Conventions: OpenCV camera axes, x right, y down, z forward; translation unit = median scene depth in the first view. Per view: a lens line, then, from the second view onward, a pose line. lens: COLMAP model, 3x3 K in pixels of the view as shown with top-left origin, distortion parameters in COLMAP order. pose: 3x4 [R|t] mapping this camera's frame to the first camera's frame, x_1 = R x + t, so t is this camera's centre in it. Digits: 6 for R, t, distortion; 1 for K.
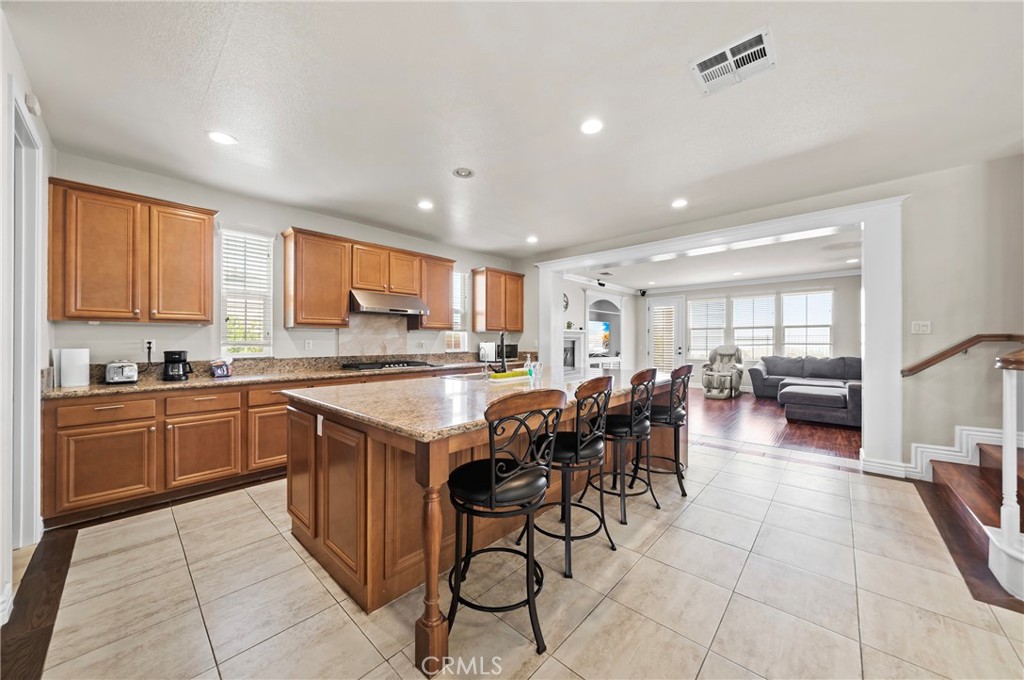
lens RADIAL K [[355.5, 0, 510.6], [0, 355.5, 340.4], [0, 0, 1]] dist [-0.011060, 0.000448]
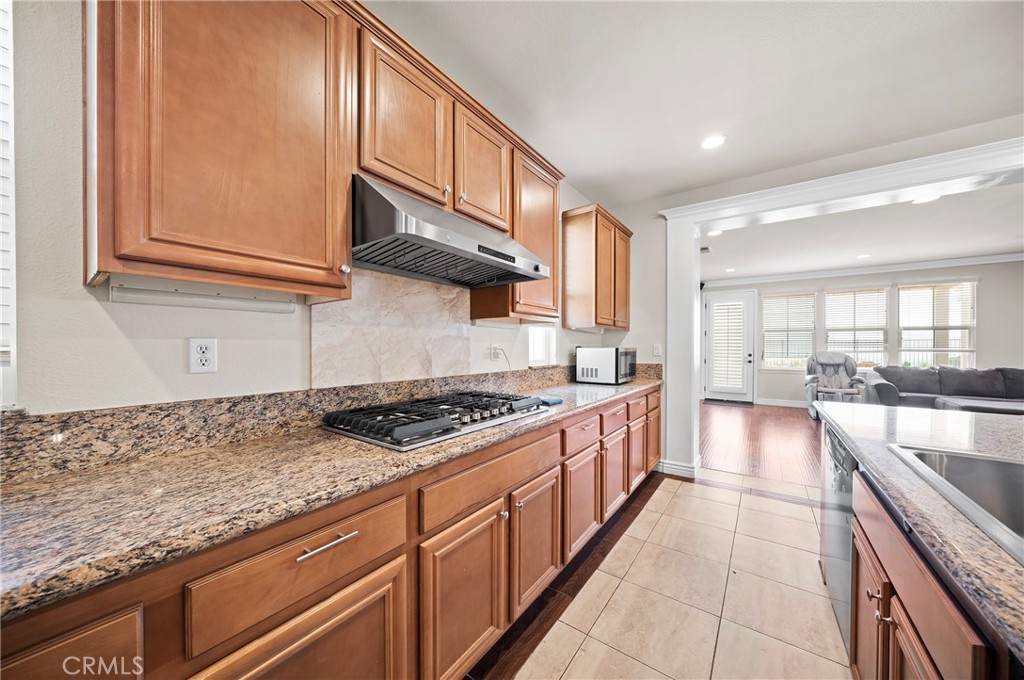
lens RADIAL K [[355.5, 0, 511.4], [0, 355.5, 345.7], [0, 0, 1]] dist [-0.011060, 0.000448]
pose [[0.994866, 0.005188, 0.101067, -0.243932], [-0.005588, 0.999978, 0.003674, 0.001683], [-0.101045, -0.004220, 0.994873, 0.478472]]
